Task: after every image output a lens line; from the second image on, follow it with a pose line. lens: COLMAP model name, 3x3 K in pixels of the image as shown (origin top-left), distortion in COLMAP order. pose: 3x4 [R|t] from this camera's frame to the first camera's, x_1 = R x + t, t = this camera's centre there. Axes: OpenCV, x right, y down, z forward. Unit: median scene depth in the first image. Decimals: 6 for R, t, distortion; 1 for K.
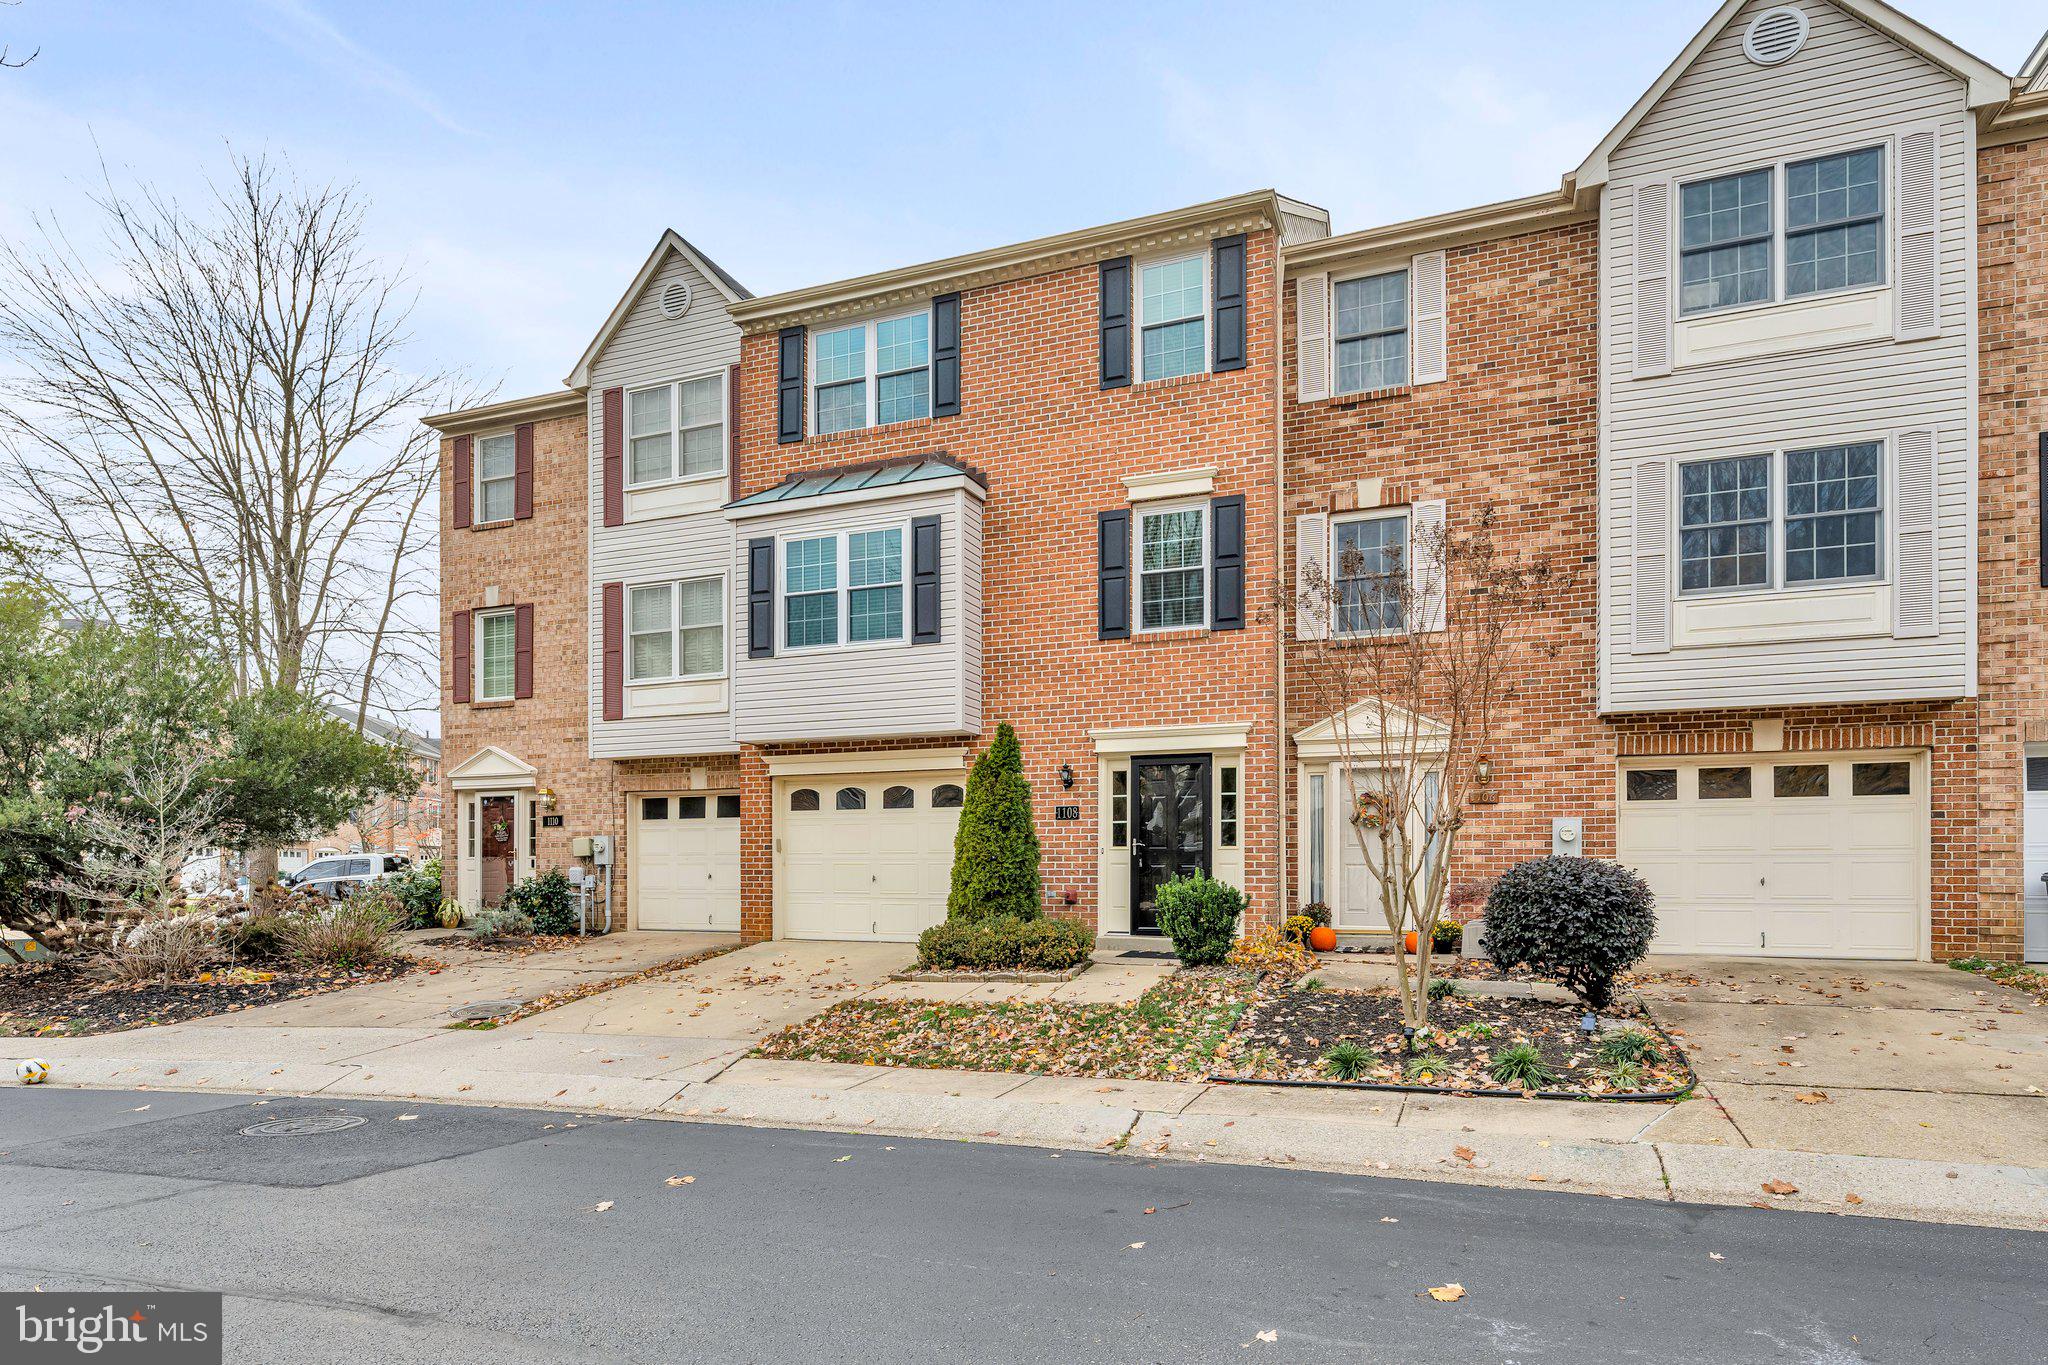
lens RADIAL K [[1161.5, 0, 1023.4], [0, 1161.5, 874.5], [0, 0, 1]] dist [0.000699, -0.000088]
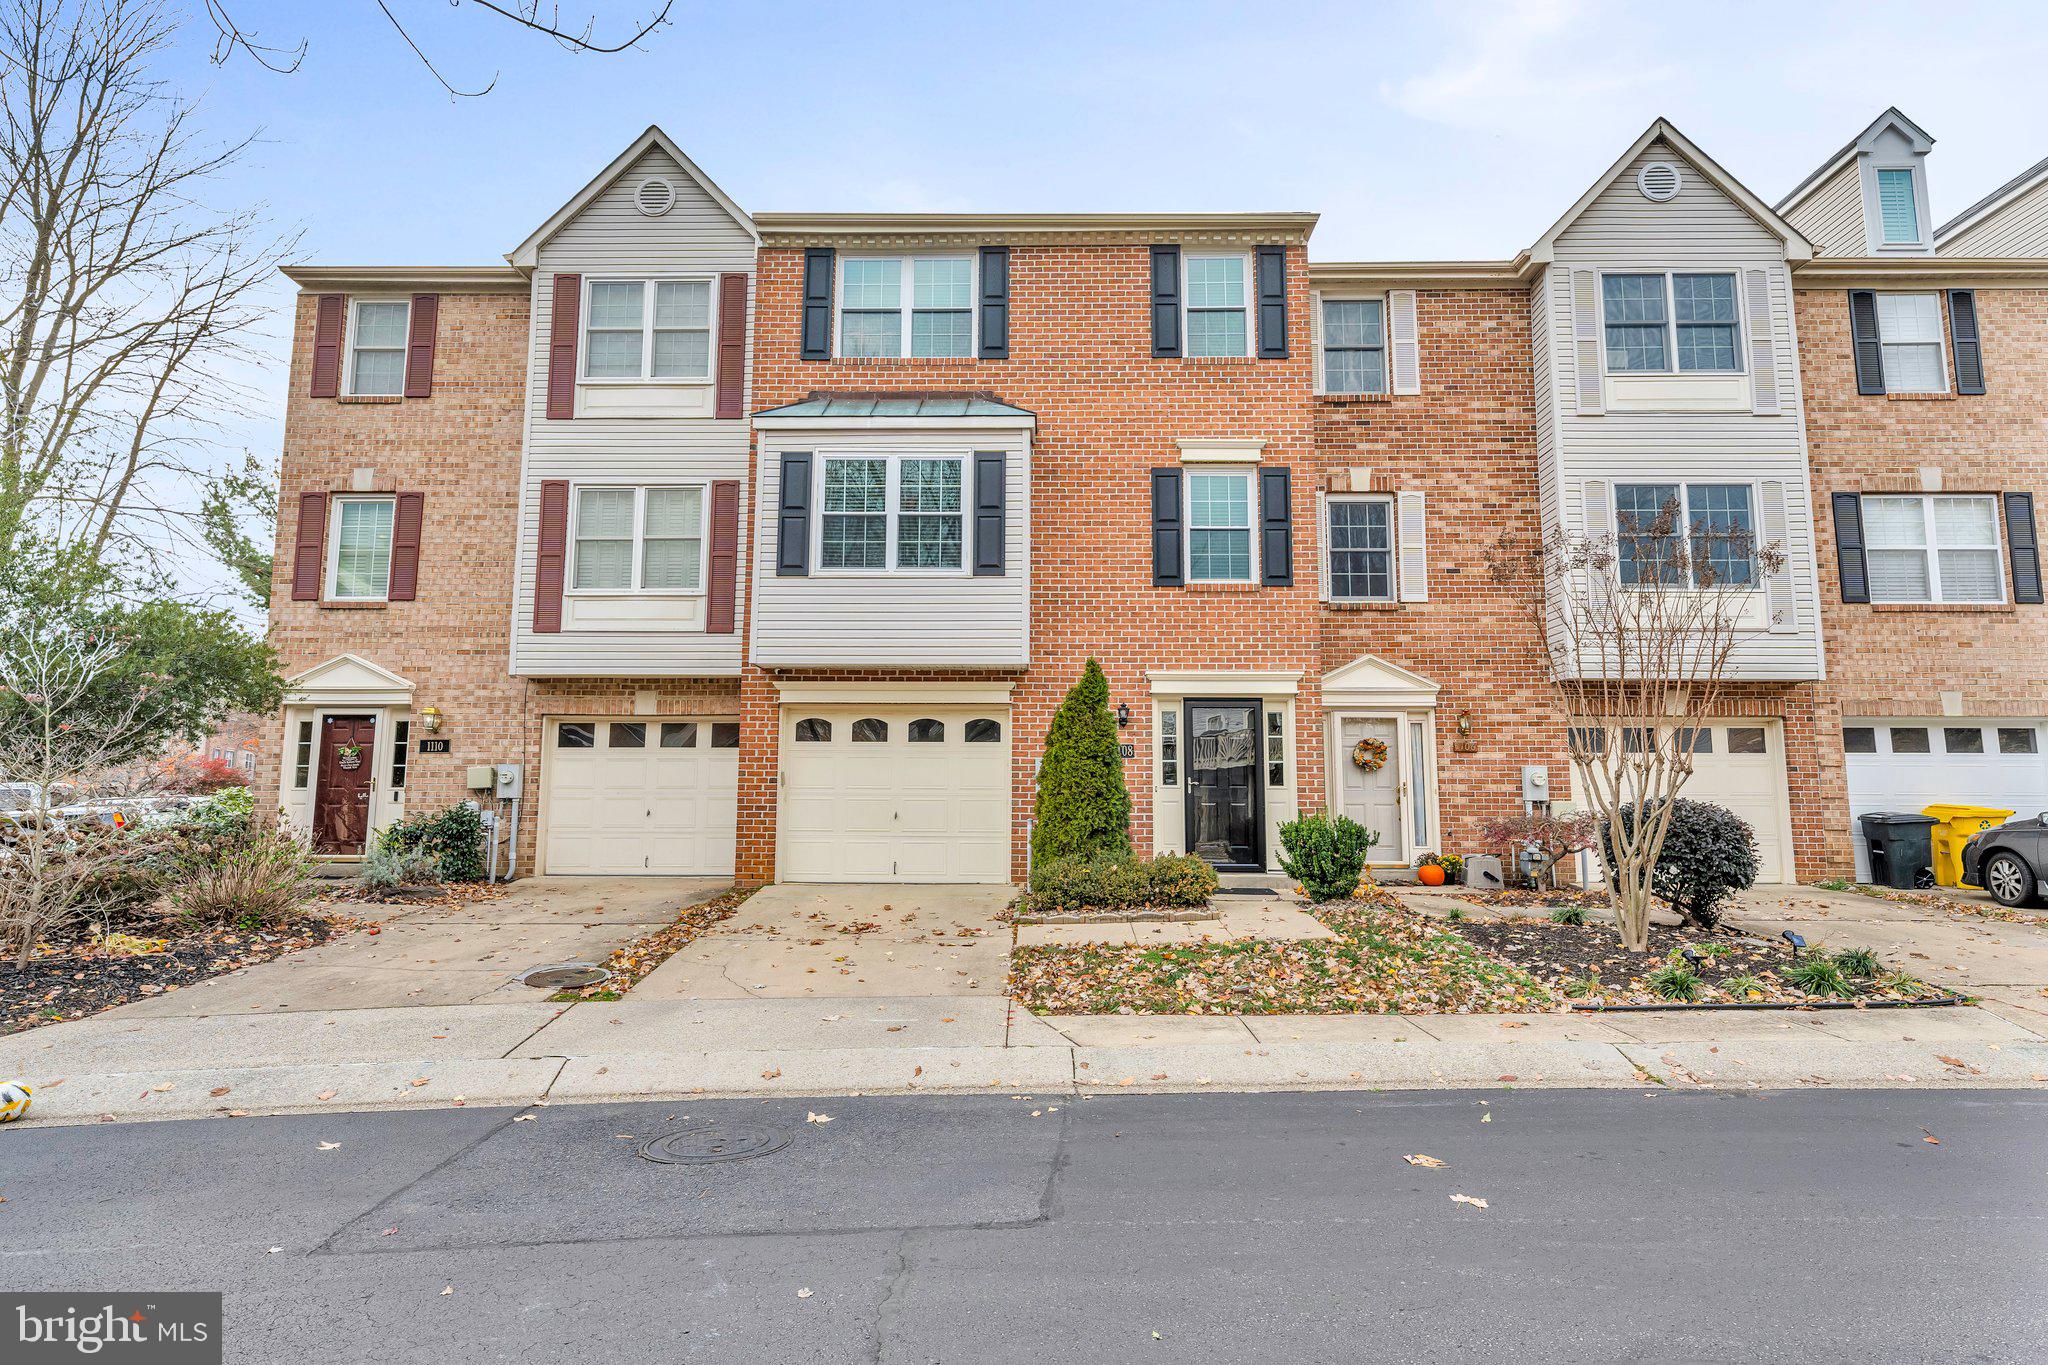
lens RADIAL K [[1093.1, 0, 1024.0], [0, 1093.1, 682.5], [0, 0, 1]] dist [0.001102, 0.000438]
pose [[0.933391, 0.048278, 0.355599, -0.383334], [-0.004259, 0.992330, -0.123546, 0.005990], [-0.358836, 0.113802, 0.926437, 0.139053]]
